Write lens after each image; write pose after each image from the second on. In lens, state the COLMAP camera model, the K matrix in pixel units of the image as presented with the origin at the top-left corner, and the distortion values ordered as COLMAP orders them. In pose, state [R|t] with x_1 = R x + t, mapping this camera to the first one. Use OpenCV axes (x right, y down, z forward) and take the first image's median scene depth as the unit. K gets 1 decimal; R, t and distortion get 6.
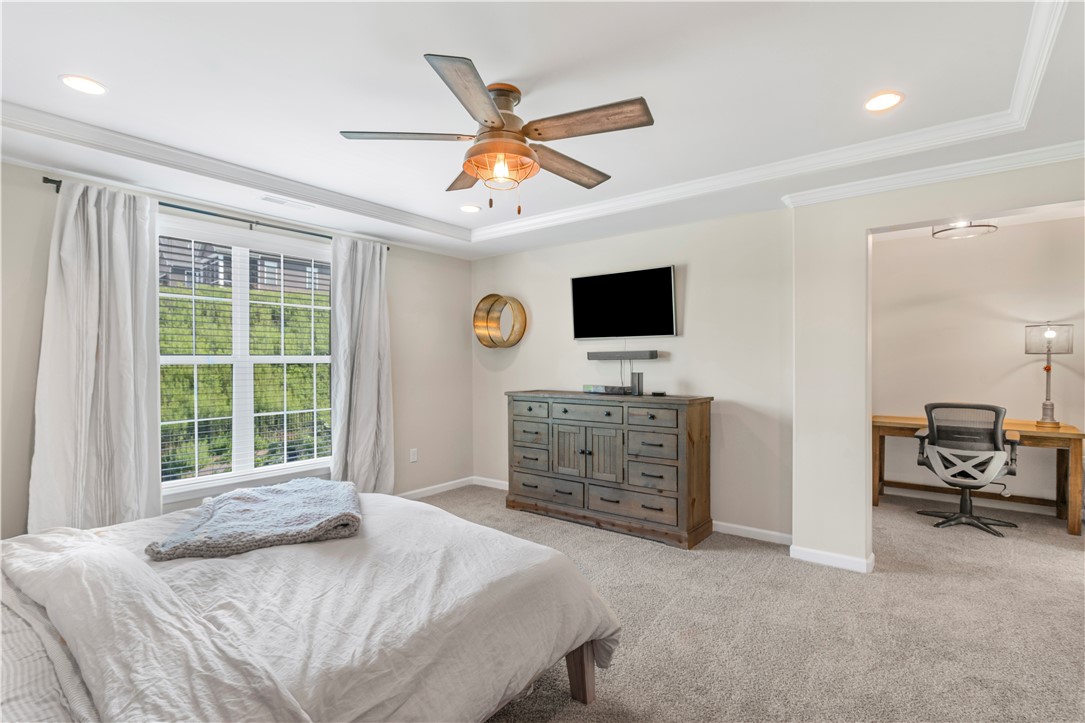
lens RADIAL K [[516.1, 0, 543.2], [0, 516.1, 352.6], [0, 0, 1]] dist [0.000063, 0.000102]
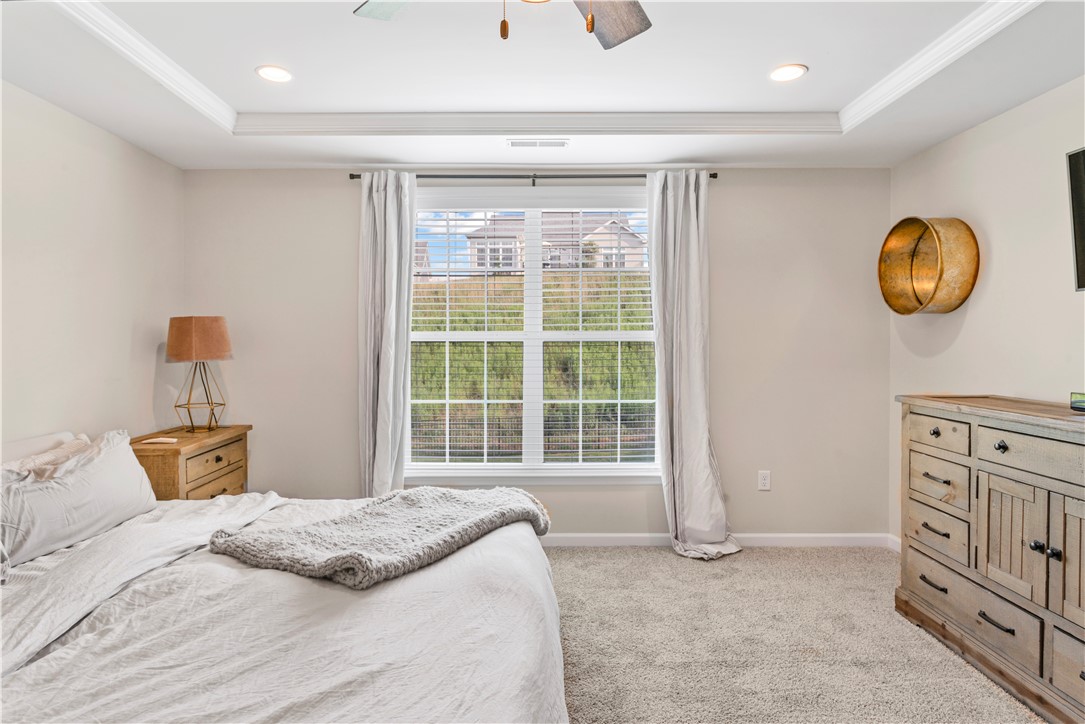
lens RADIAL K [[598.6, 0, 539.9], [0, 598.6, 342.7], [0, 0, 1]] dist [-0.000138, 0.001295]
pose [[0.613585, 0.003022, -0.789623, 0.212201], [0.014219, 0.999788, 0.014876, 0.007670], [0.789501, -0.020356, 0.613412, 0.360406]]
